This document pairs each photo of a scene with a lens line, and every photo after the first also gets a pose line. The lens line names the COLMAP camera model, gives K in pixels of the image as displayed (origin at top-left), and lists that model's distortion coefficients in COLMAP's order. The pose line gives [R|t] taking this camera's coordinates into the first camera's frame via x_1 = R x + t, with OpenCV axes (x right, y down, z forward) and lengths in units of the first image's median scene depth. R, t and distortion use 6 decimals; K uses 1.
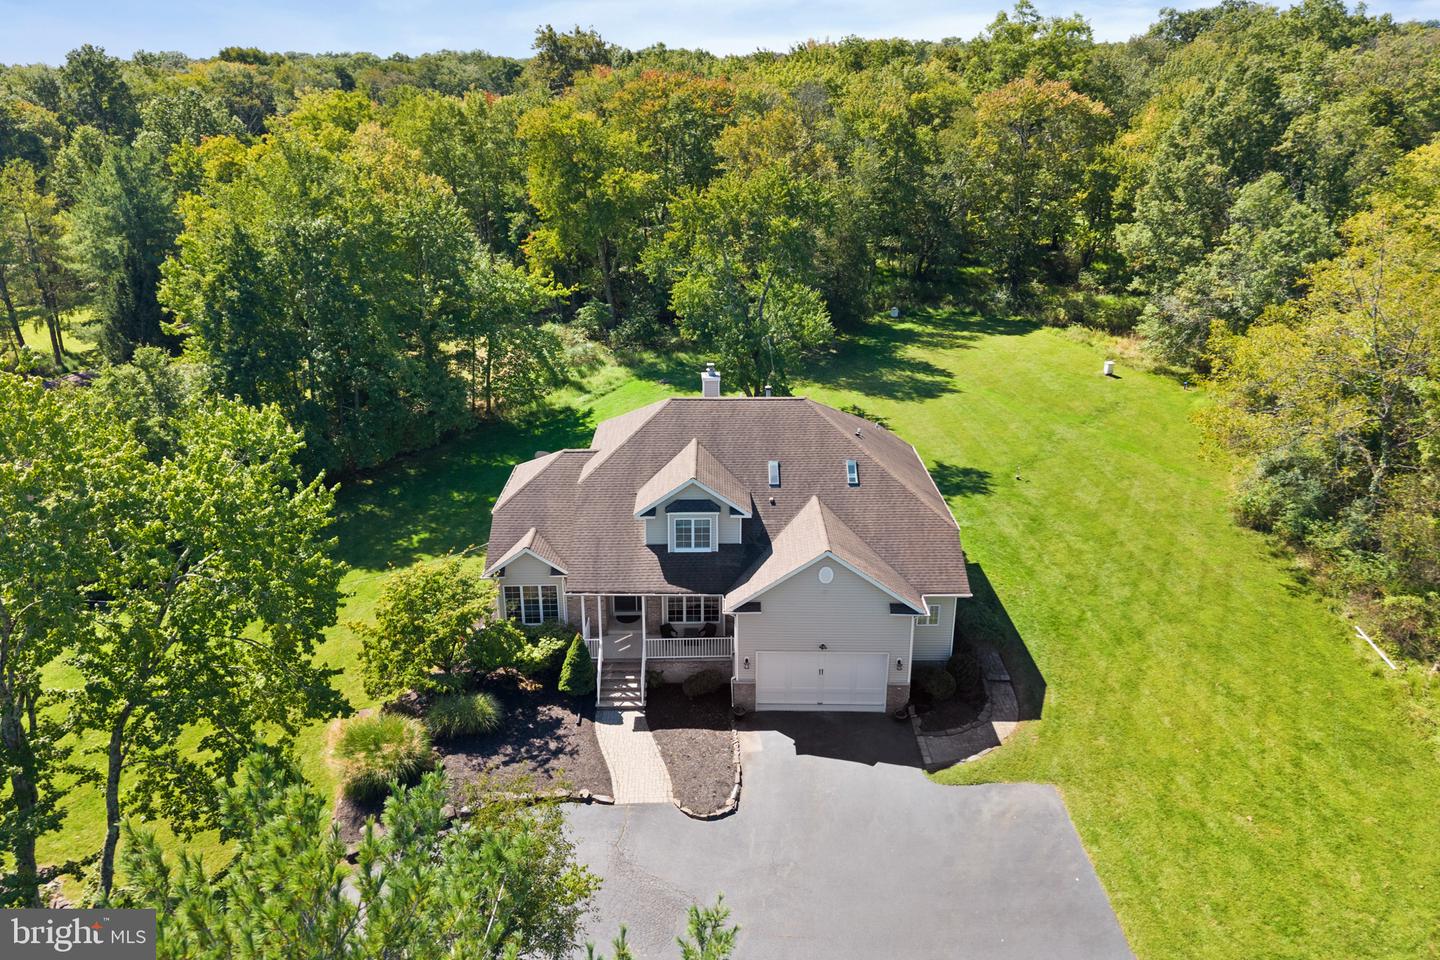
lens RADIAL K [[971.0, 0, 715.2], [0, 971.0, 407.9], [0, 0, 1]] dist [0.010424, -0.002311]
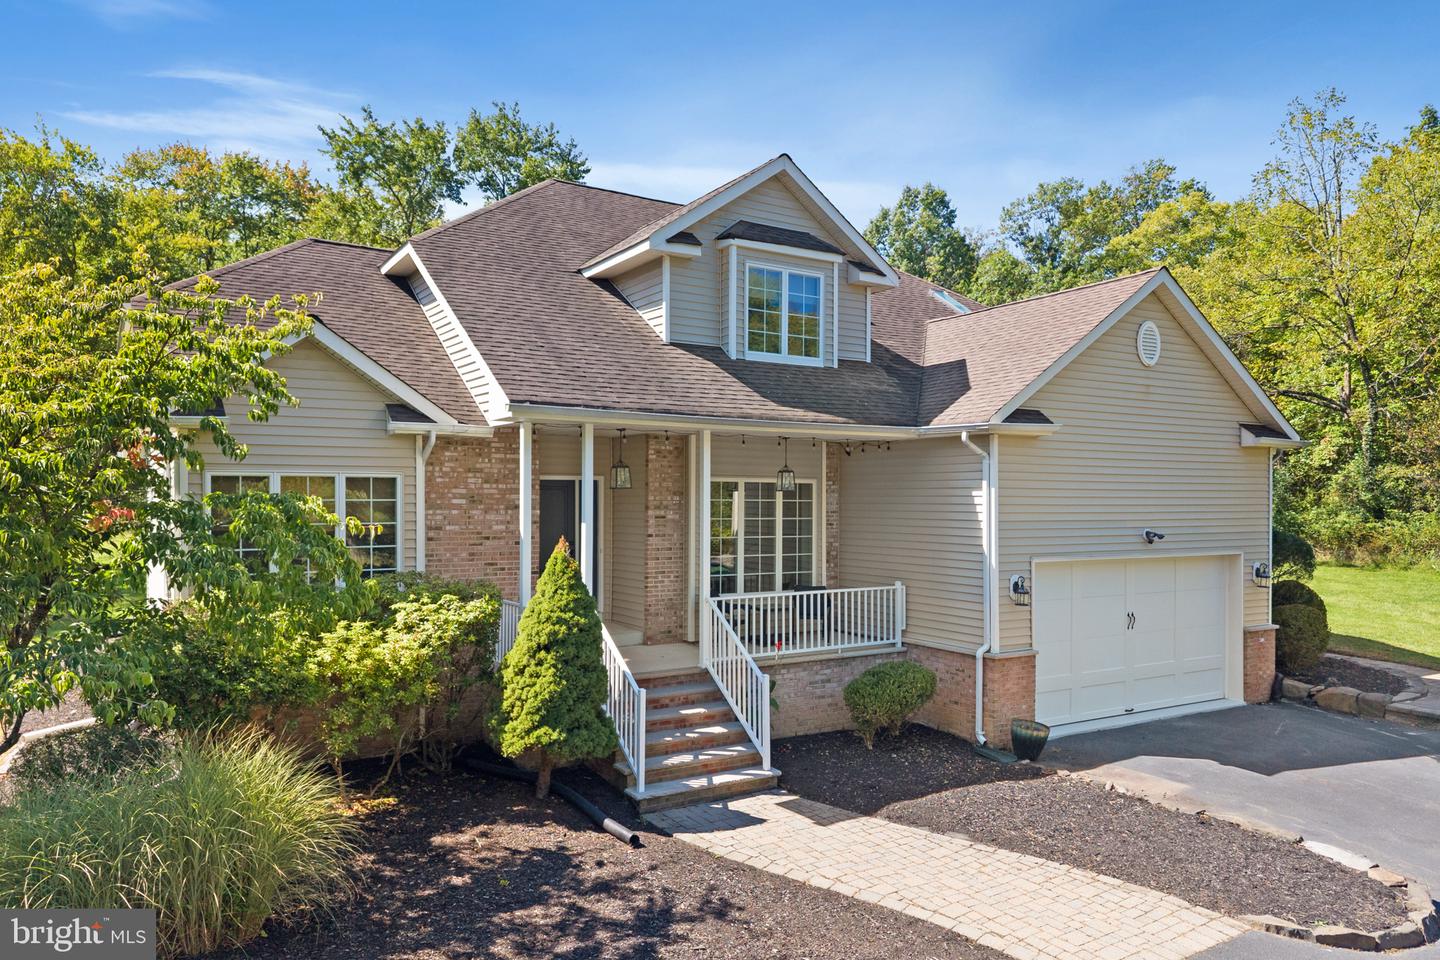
lens RADIAL K [[987.7, 0, 711.3], [0, 987.7, 510.7], [0, 0, 1]] dist [0.004753, 0.001901]
pose [[0.856268, -0.003272, 0.516521, -0.254490], [0.159907, 0.952535, -0.259052, 0.306286], [-0.491157, 0.304413, 0.816148, 0.731672]]
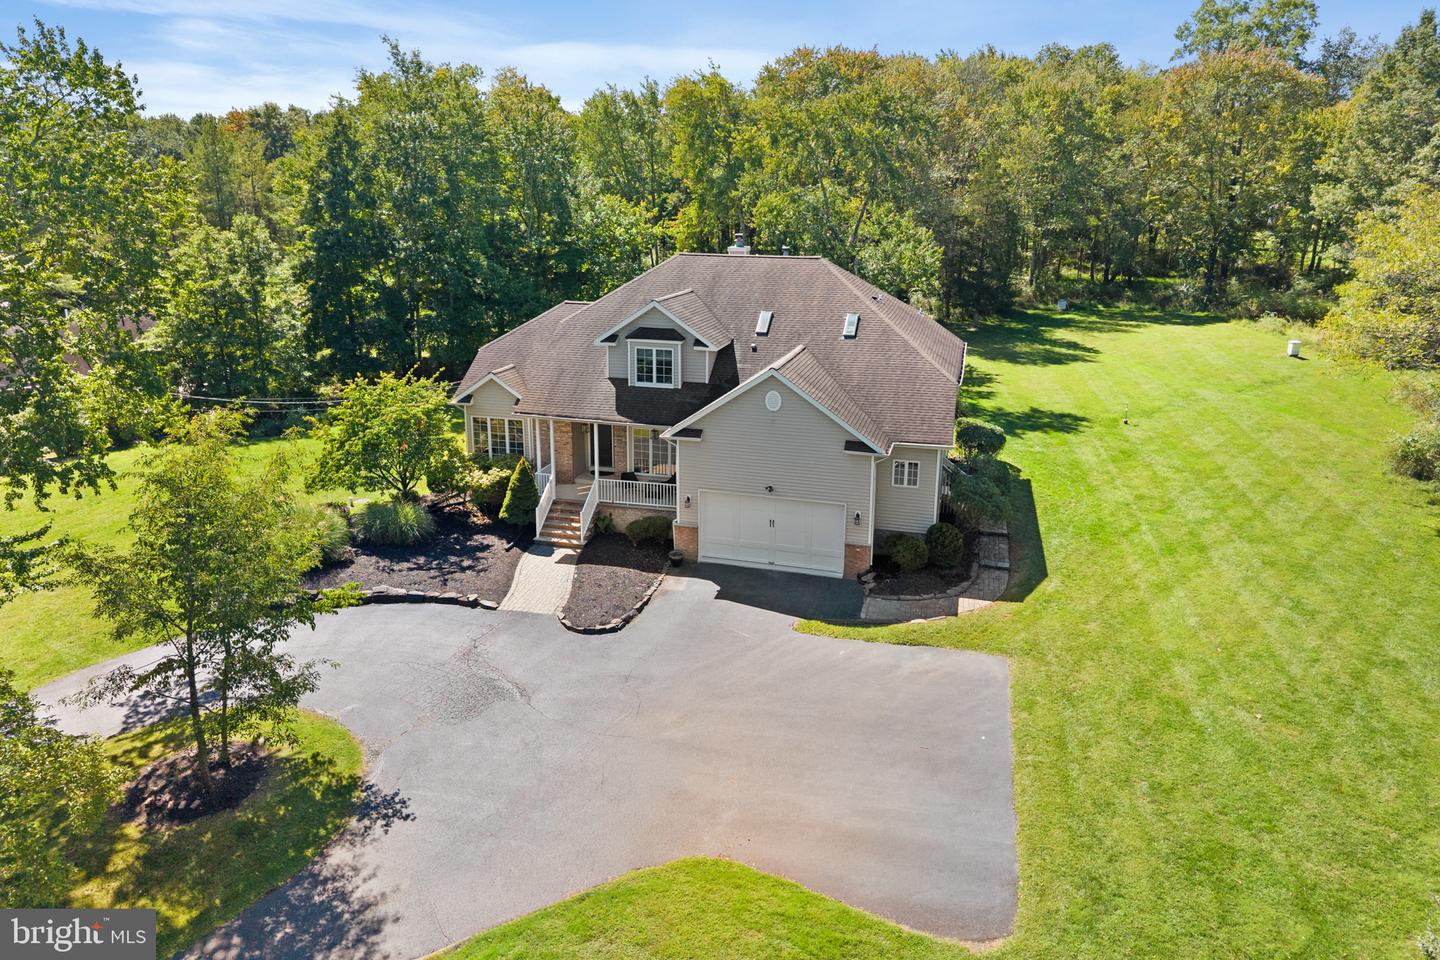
lens RADIAL K [[969.6, 0, 722.2], [0, 969.6, 386.8], [0, 0, 1]] dist [0.014141, -0.004785]
pose [[0.965607, 0.060352, -0.252906, 0.277922], [-0.089093, 0.990603, -0.103769, 0.243448], [0.244267, 0.122732, 0.961910, 0.135169]]
